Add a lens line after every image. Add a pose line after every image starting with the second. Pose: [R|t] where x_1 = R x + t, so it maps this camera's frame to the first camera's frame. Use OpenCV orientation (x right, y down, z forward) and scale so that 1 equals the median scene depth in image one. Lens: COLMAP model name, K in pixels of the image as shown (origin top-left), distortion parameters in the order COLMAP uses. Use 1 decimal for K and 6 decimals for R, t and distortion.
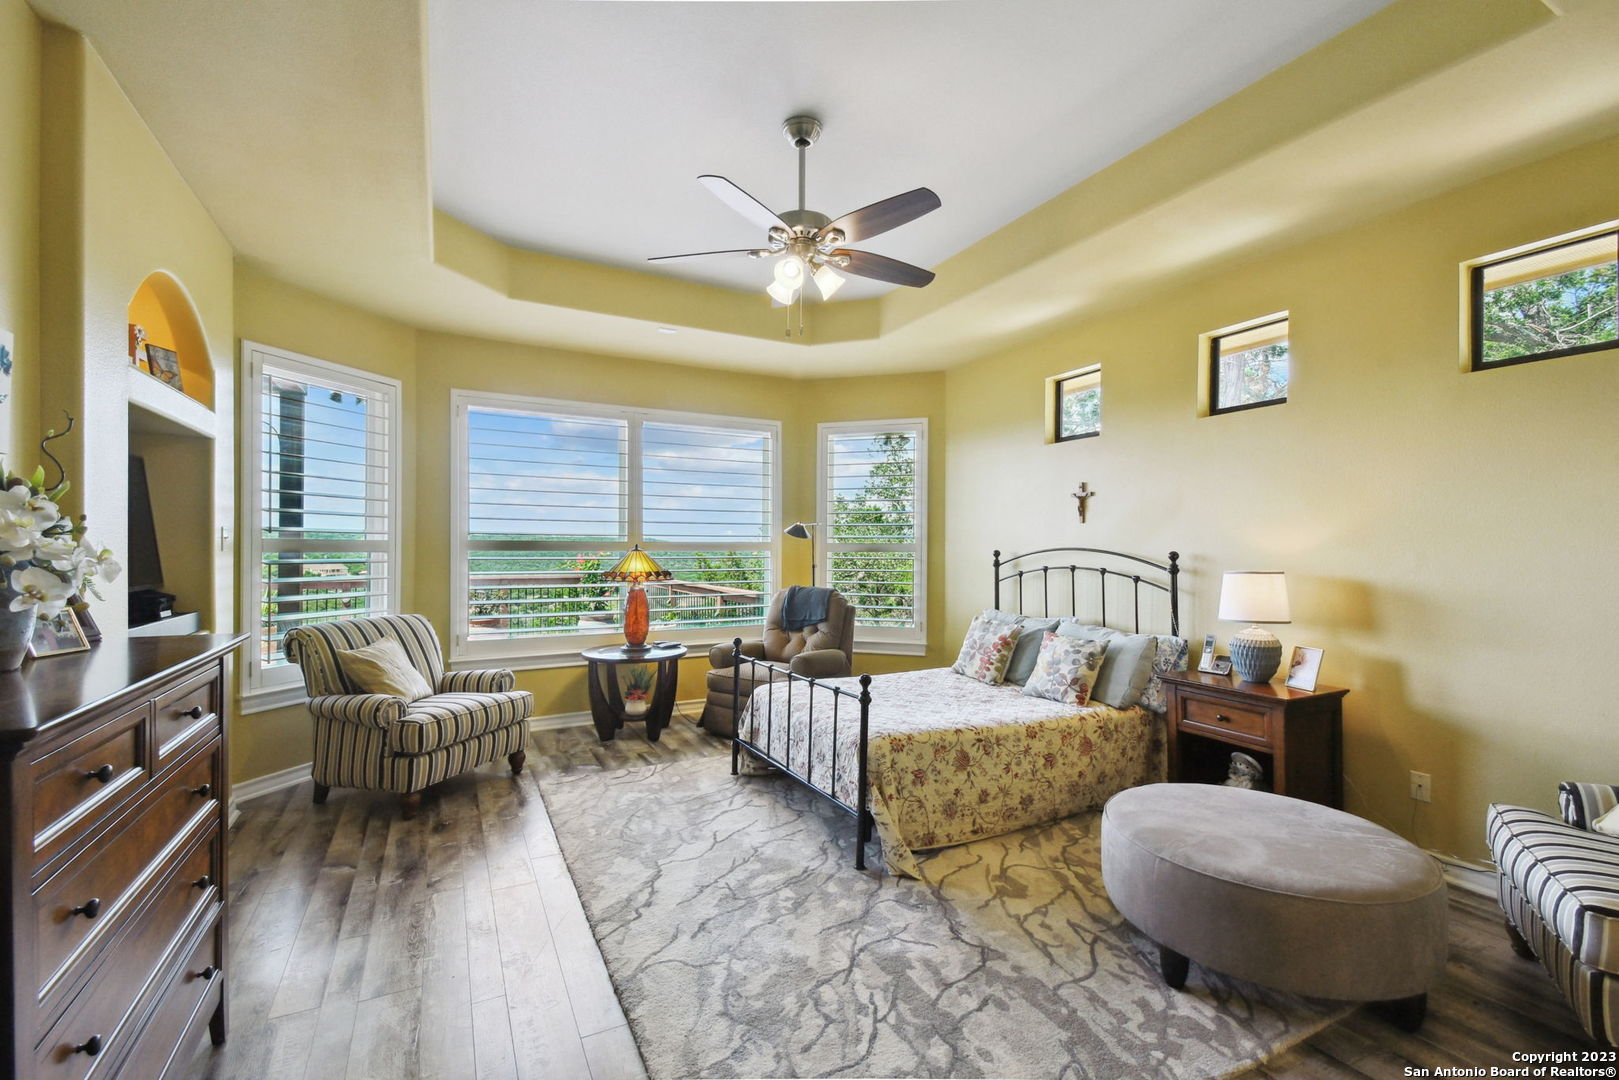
lens RADIAL K [[707.2, 0, 813.3], [0, 707.2, 543.2], [0, 0, 1]] dist [0.021205, -0.000596]
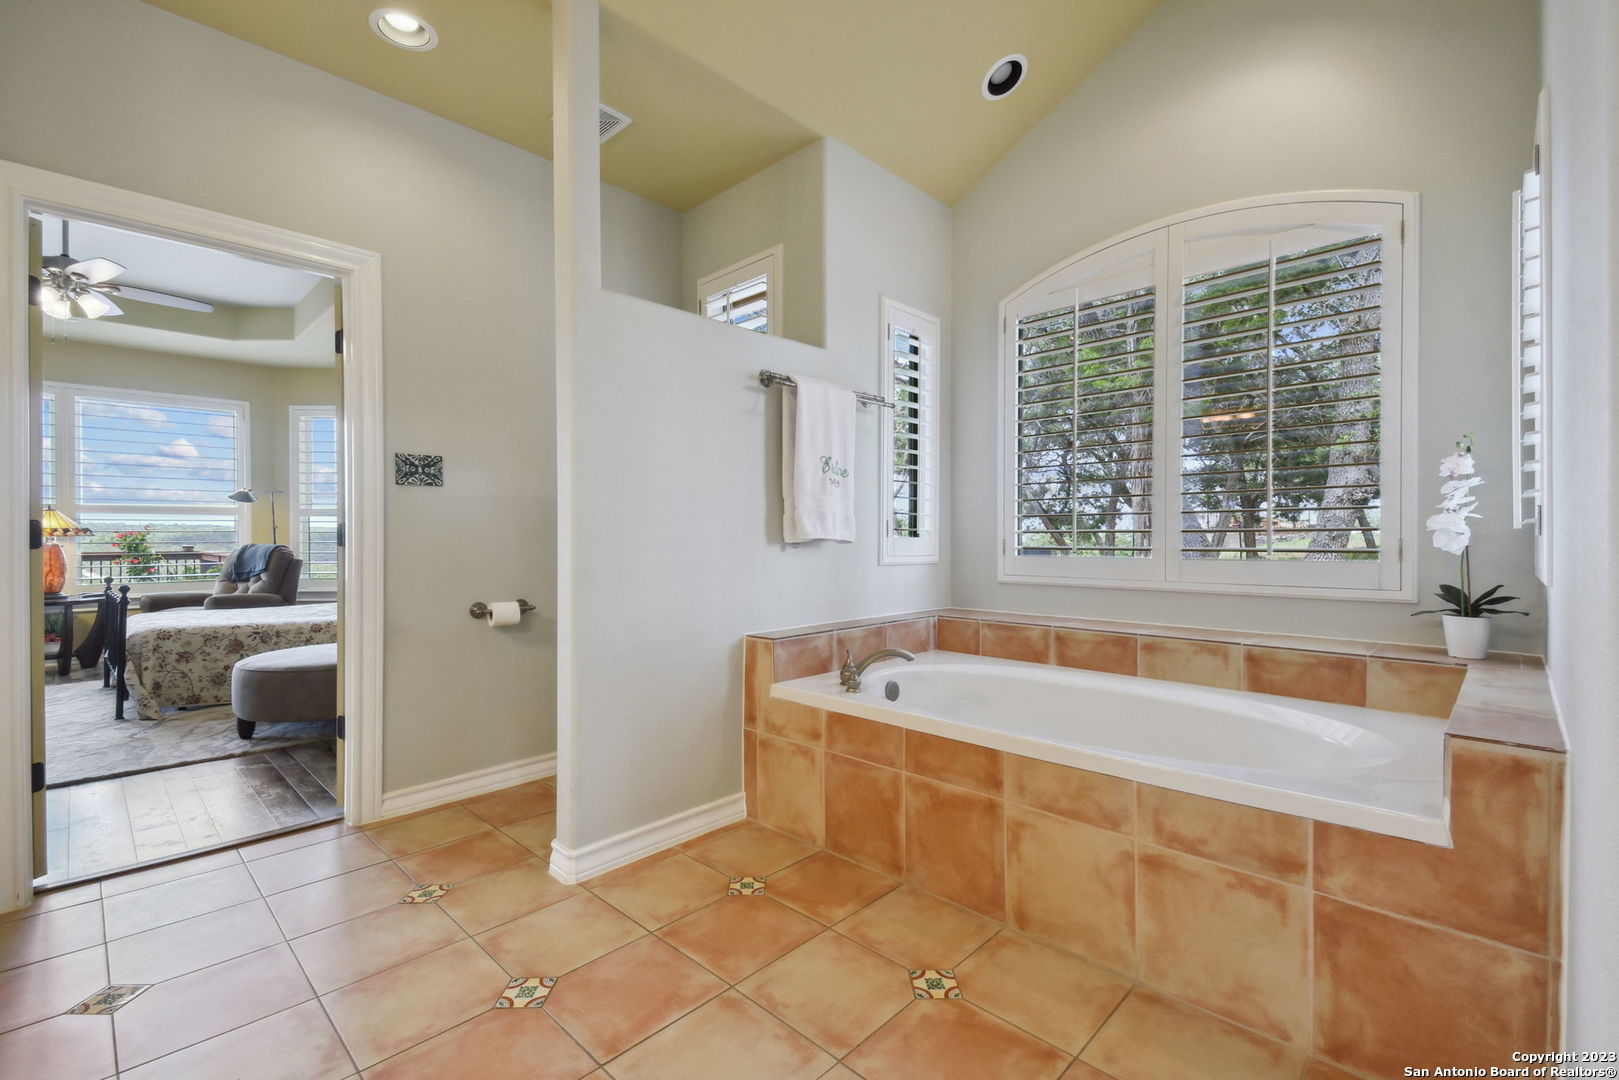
lens RADIAL K [[707.2, 0, 813.3], [0, 707.2, 543.2], [0, 0, 1]] dist [0.021205, -0.000596]
pose [[0.948853, -0.001671, 0.315713, 0.849834], [-0.002404, 0.999919, 0.012517, 0.074363], [-0.315708, -0.012636, 0.948772, -0.737390]]
